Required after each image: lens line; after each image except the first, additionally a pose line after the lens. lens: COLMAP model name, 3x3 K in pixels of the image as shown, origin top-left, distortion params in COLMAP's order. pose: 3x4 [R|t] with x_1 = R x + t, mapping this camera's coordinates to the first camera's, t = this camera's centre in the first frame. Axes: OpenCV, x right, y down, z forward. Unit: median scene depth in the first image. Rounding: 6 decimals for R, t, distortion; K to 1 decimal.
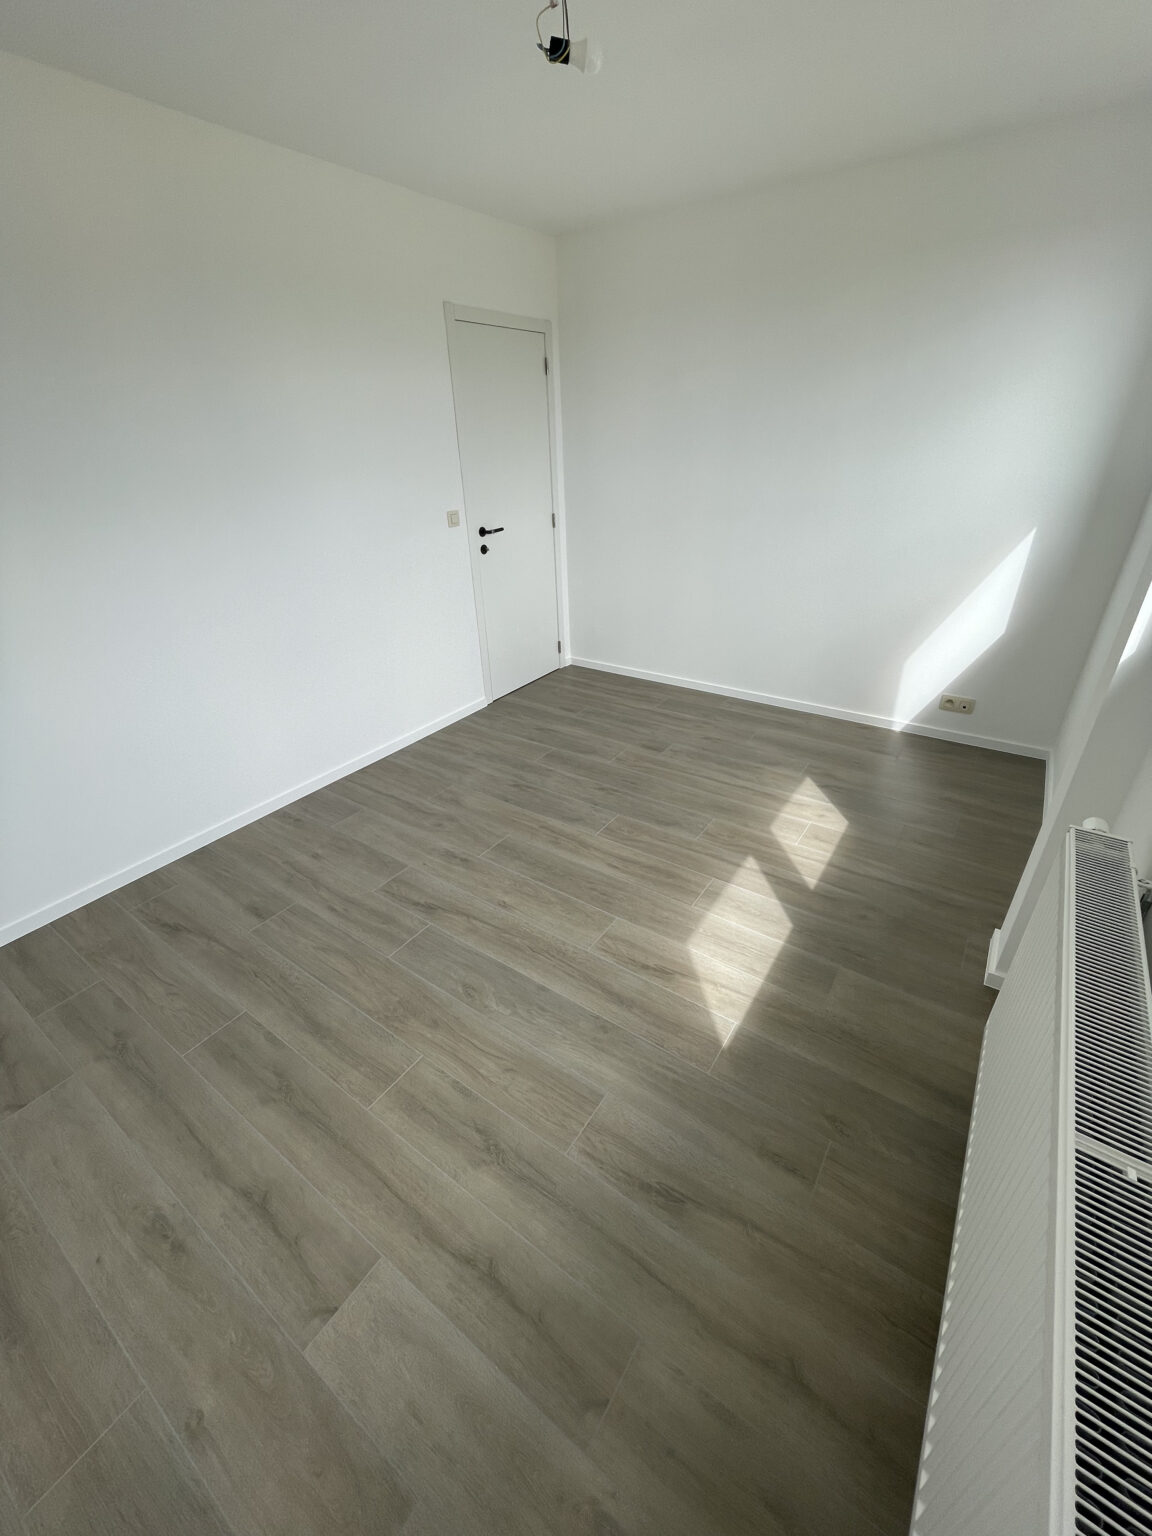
lens RADIAL K [[624.1, 0, 577.8], [0, 624.1, 768.3], [0, 0, 1]] dist [-0.001464, -0.000595]
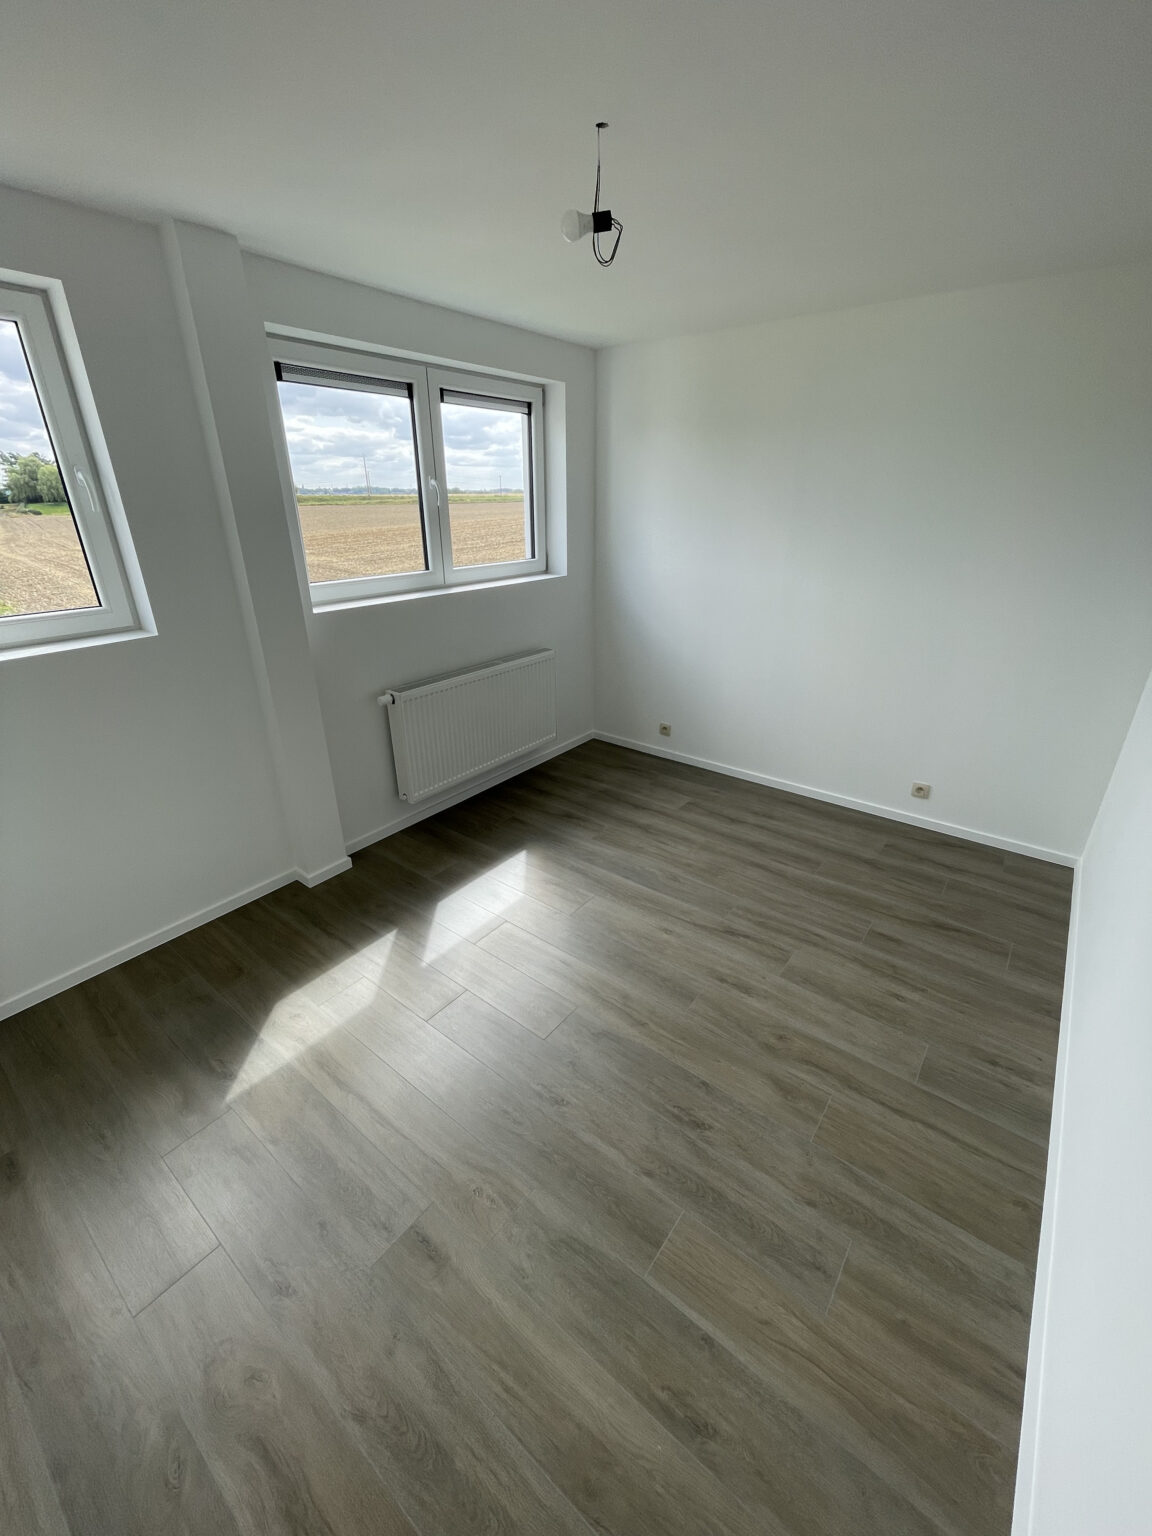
lens RADIAL K [[624.1, 0, 576.9], [0, 624.1, 767.9], [0, 0, 1]] dist [-0.001464, -0.000595]
pose [[-0.997872, 0.007118, 0.064821, -0.030455], [0.055571, 0.612946, 0.788169, -0.897275], [-0.034122, 0.790093, -0.612036, 1.499242]]
